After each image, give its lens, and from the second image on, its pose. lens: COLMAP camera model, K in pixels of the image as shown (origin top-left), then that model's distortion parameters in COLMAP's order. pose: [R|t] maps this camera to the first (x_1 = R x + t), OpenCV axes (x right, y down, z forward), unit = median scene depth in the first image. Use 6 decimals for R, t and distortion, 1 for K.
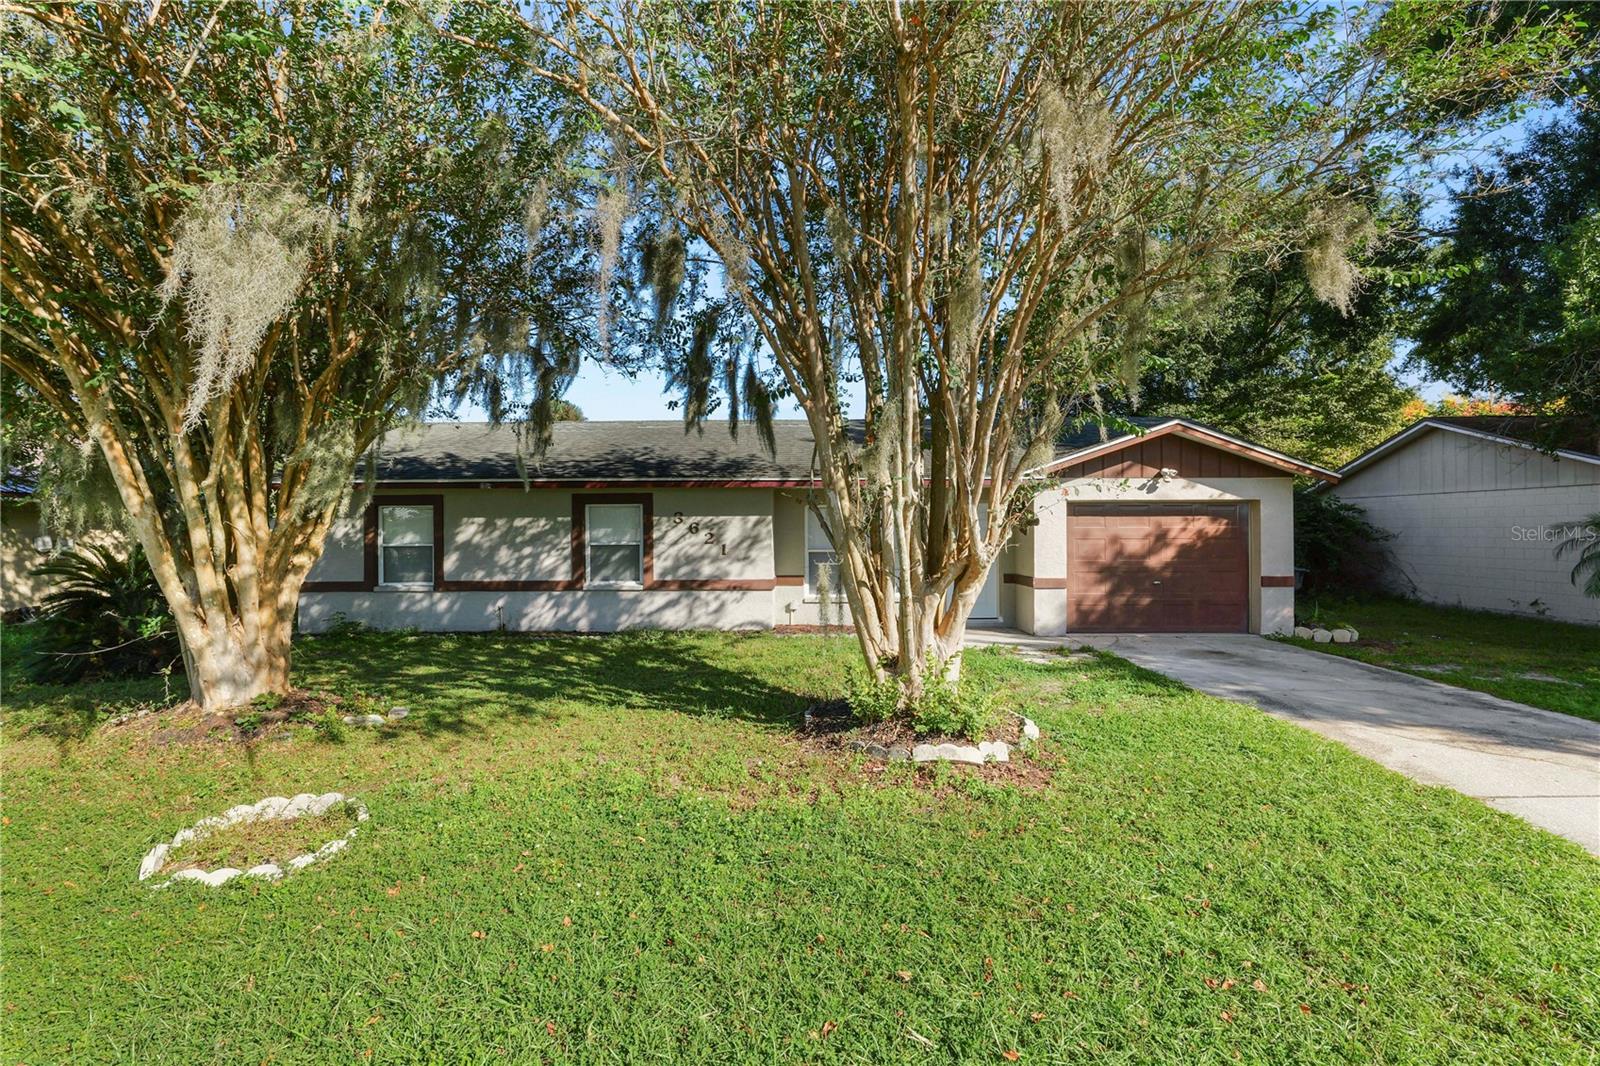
lens RADIAL K [[706.8, 0, 811.0], [0, 706.8, 519.1], [0, 0, 1]] dist [0.004819, 0.000148]
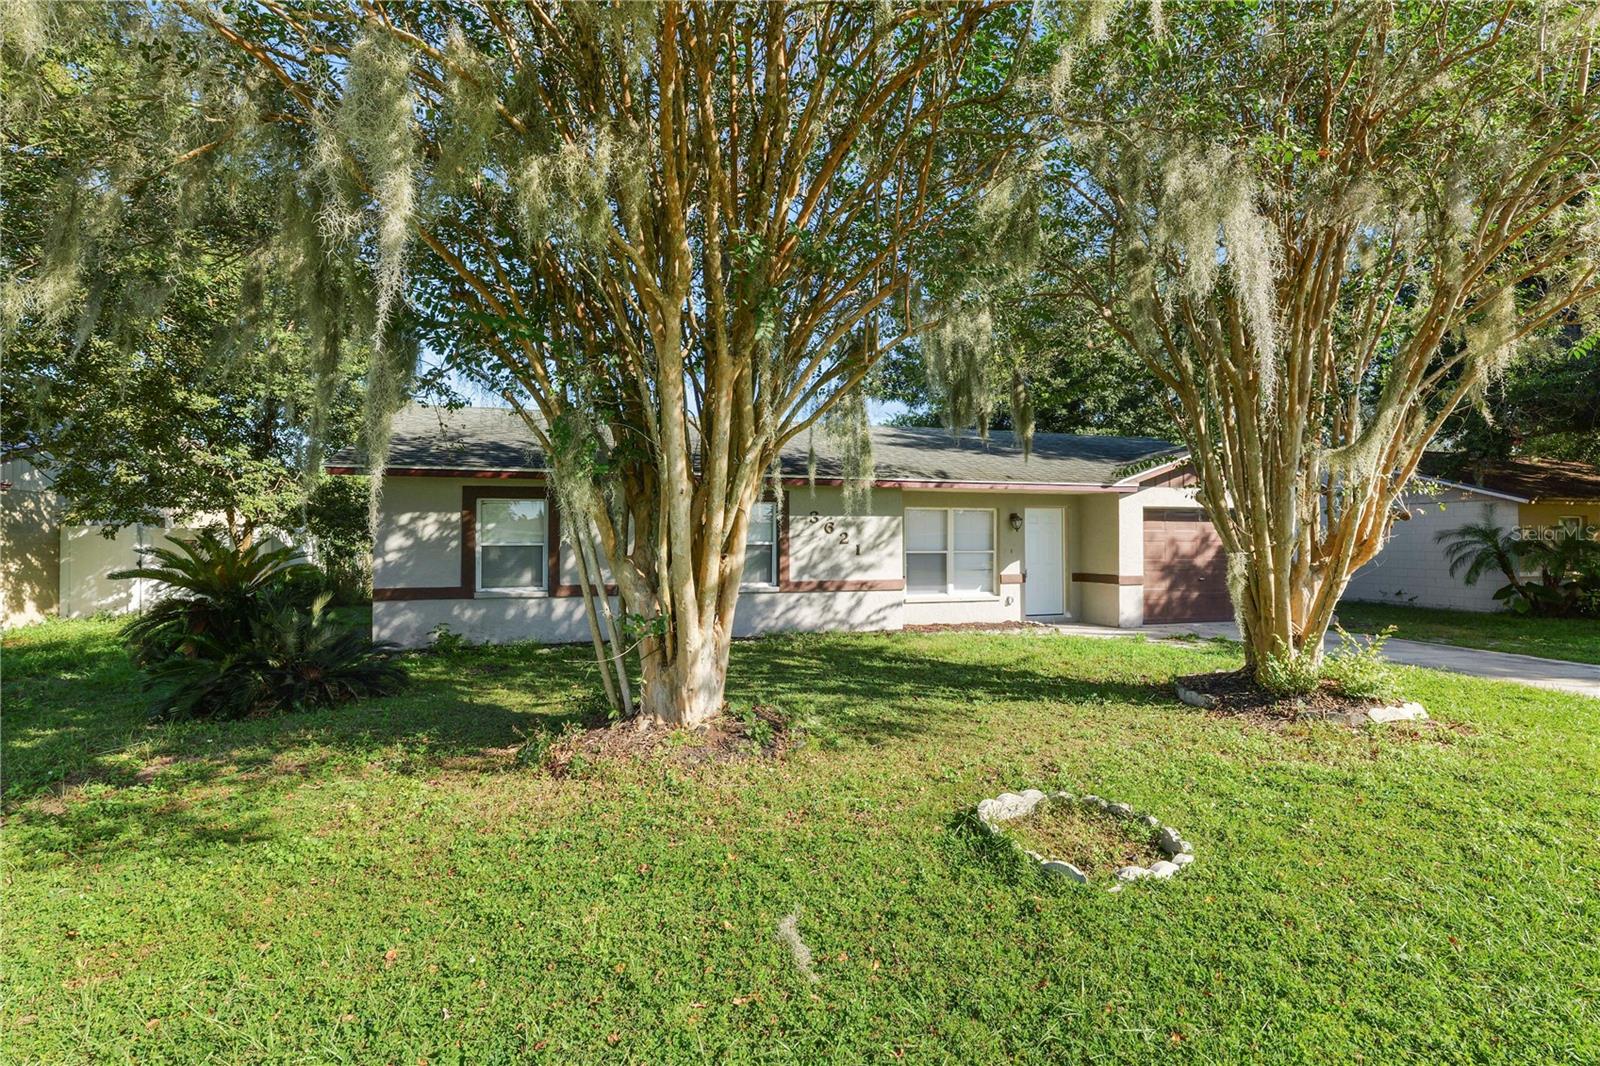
lens RADIAL K [[706.8, 0, 804.5], [0, 706.8, 525.7], [0, 0, 1]] dist [0.004819, 0.000148]
pose [[0.959494, 0.011197, 0.281508, -0.531582], [-0.010089, 0.999935, -0.005387, 0.017138], [-0.281550, 0.002328, 0.959544, 0.074737]]
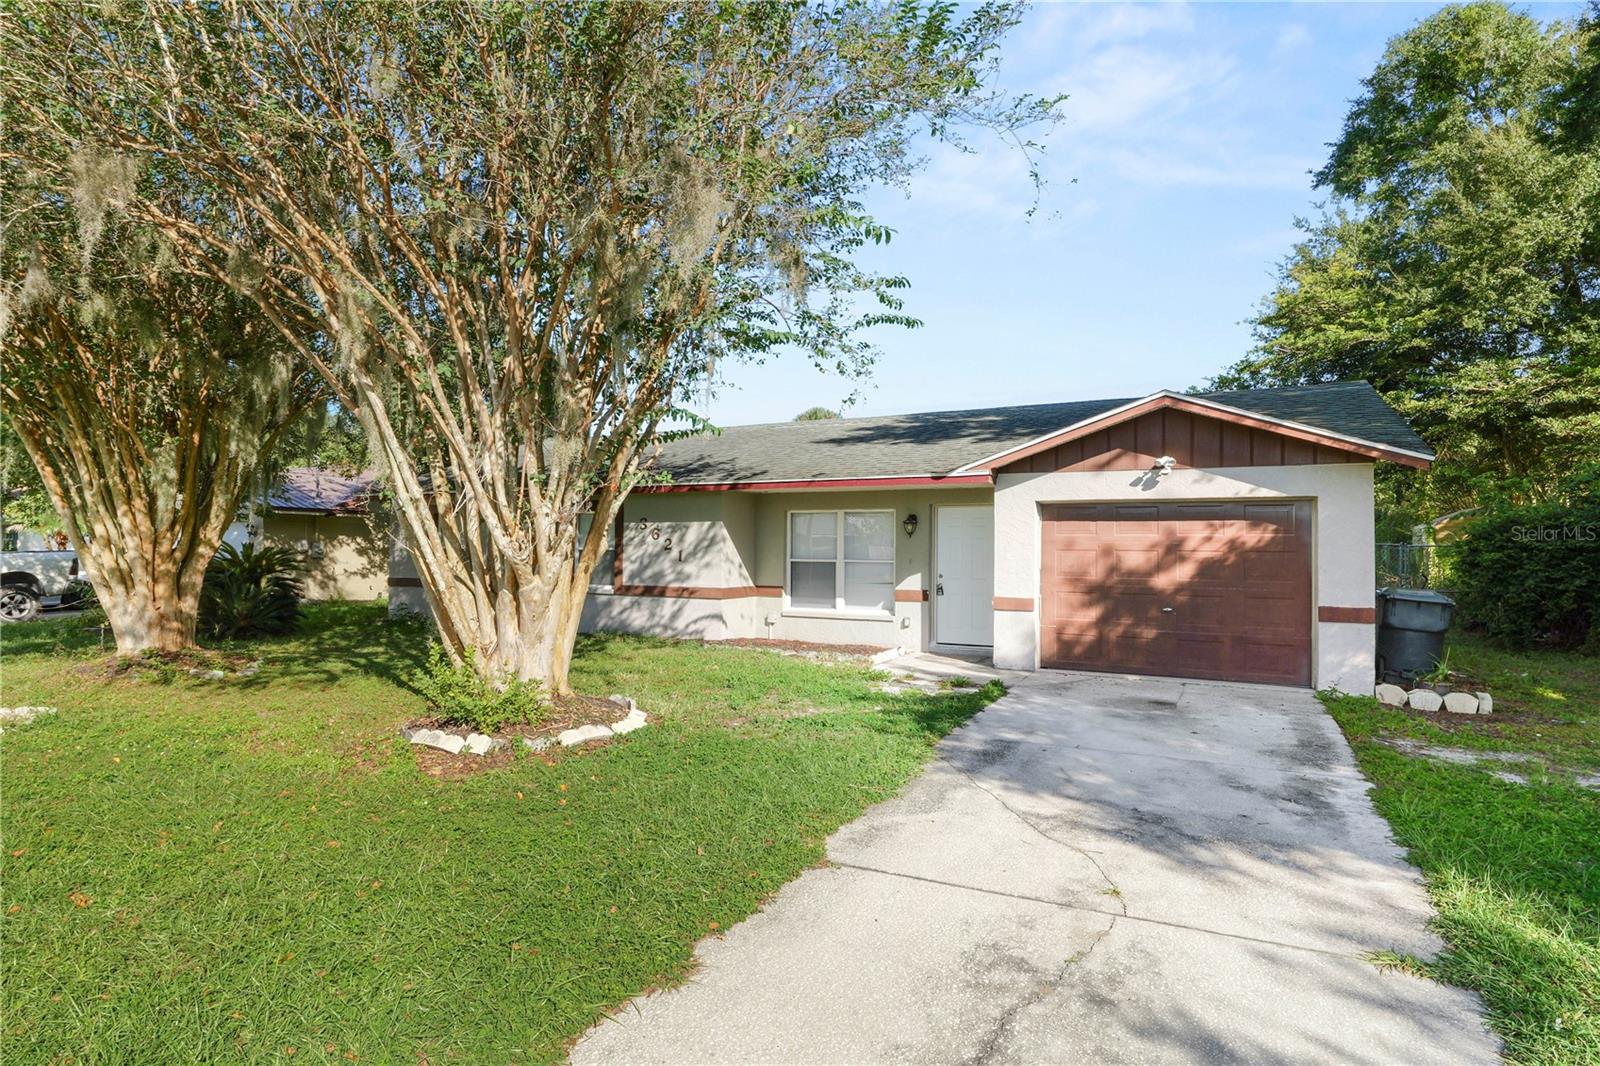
lens RADIAL K [[799.6, 0, 811.8], [0, 799.6, 524.6], [0, 0, 1]] dist [0.006887, -0.003529]
pose [[0.901132, -0.000631, -0.433545, 0.586126], [-0.004503, 0.999931, -0.010817, 0.012323], [0.433522, 0.011700, 0.901067, 0.084872]]
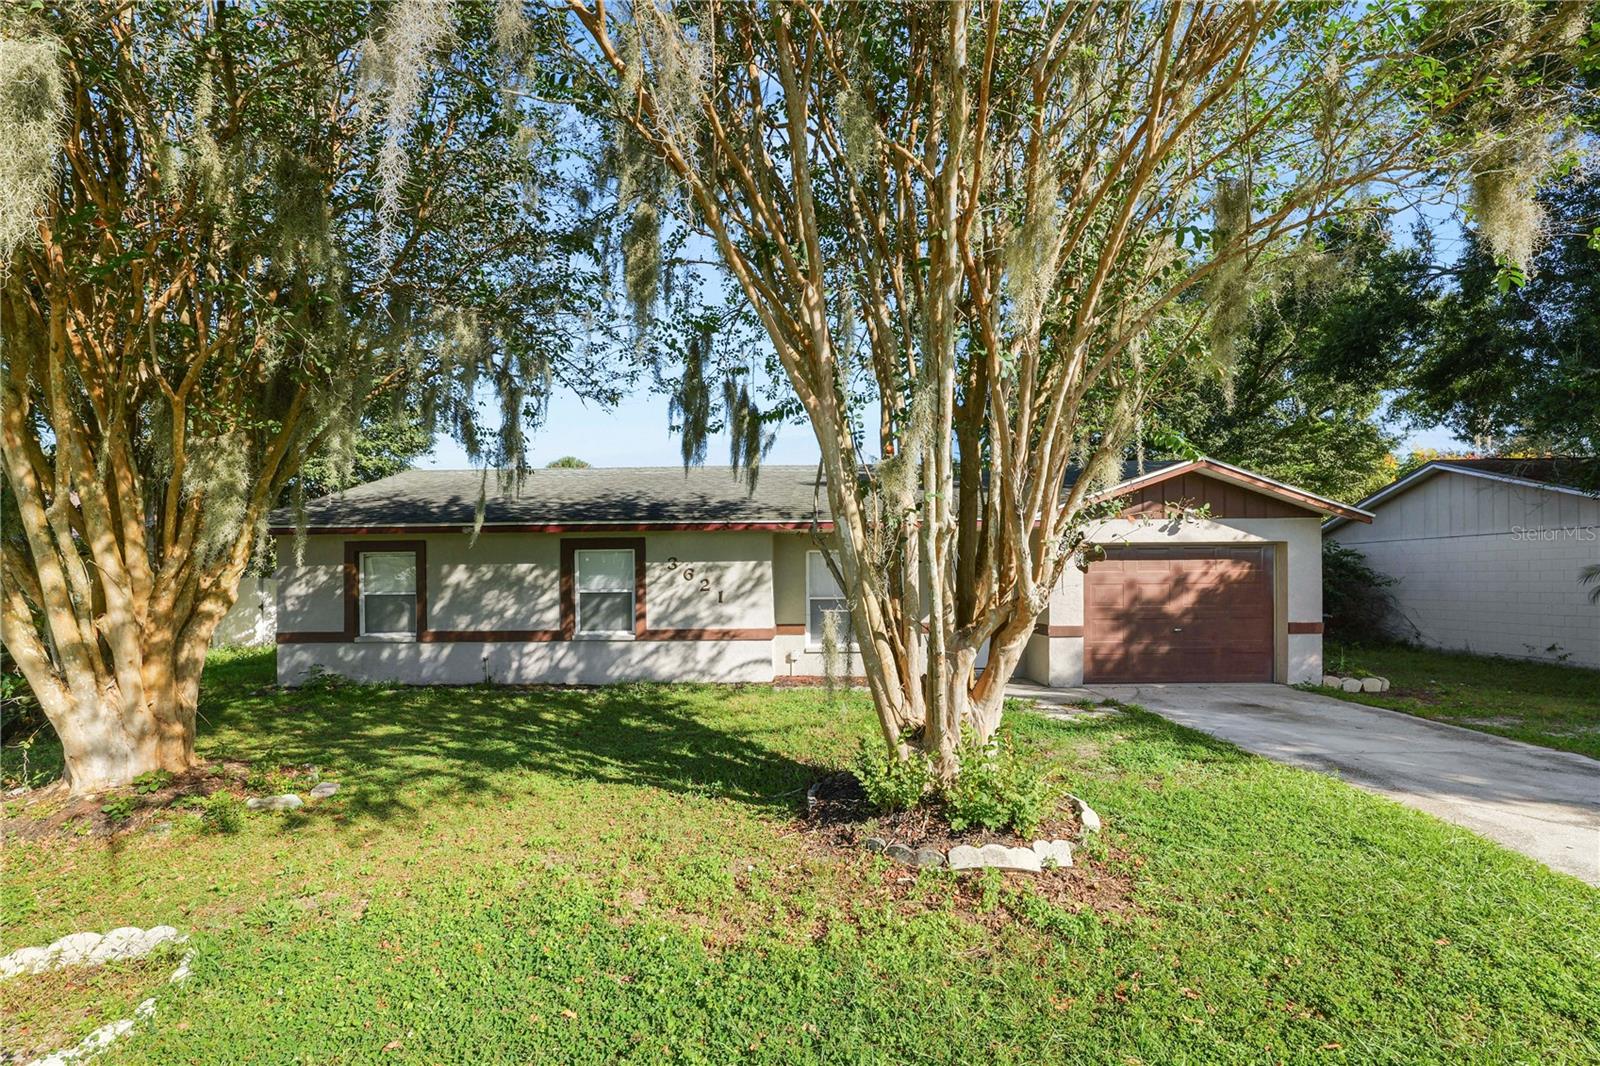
lens RADIAL K [[652.0, 0, 807.8], [0, 652.0, 553.5], [0, 0, 1]] dist [-0.012313, 0.000145]
pose [[0.999987, -0.003344, -0.003836, -0.002575], [0.003243, 0.999655, -0.026081, 0.009576], [0.003922, 0.026068, 0.999652, 0.142517]]
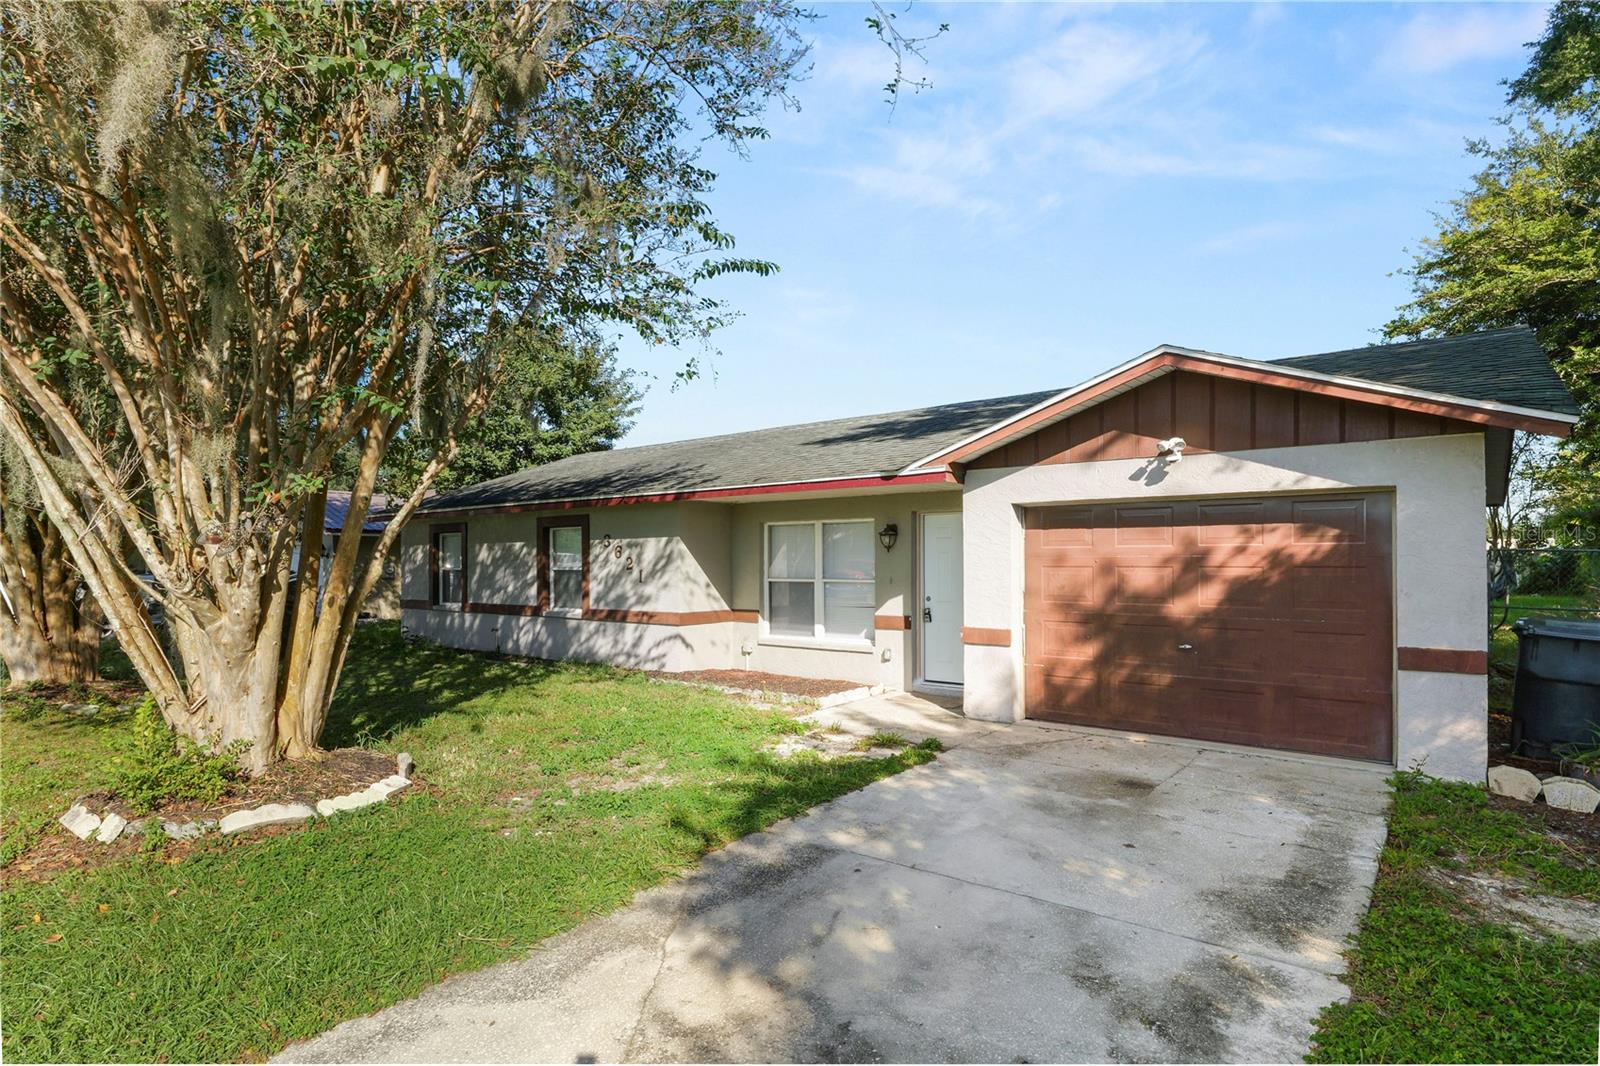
lens RADIAL K [[799.6, 0, 809.6], [0, 799.6, 548.9], [0, 0, 1]] dist [0.006887, -0.003529]
pose [[0.801738, -0.007126, -0.597634, 0.710229], [0.011510, 0.999928, 0.003518, 0.009409], [0.597565, -0.009699, 0.801762, 0.372092]]
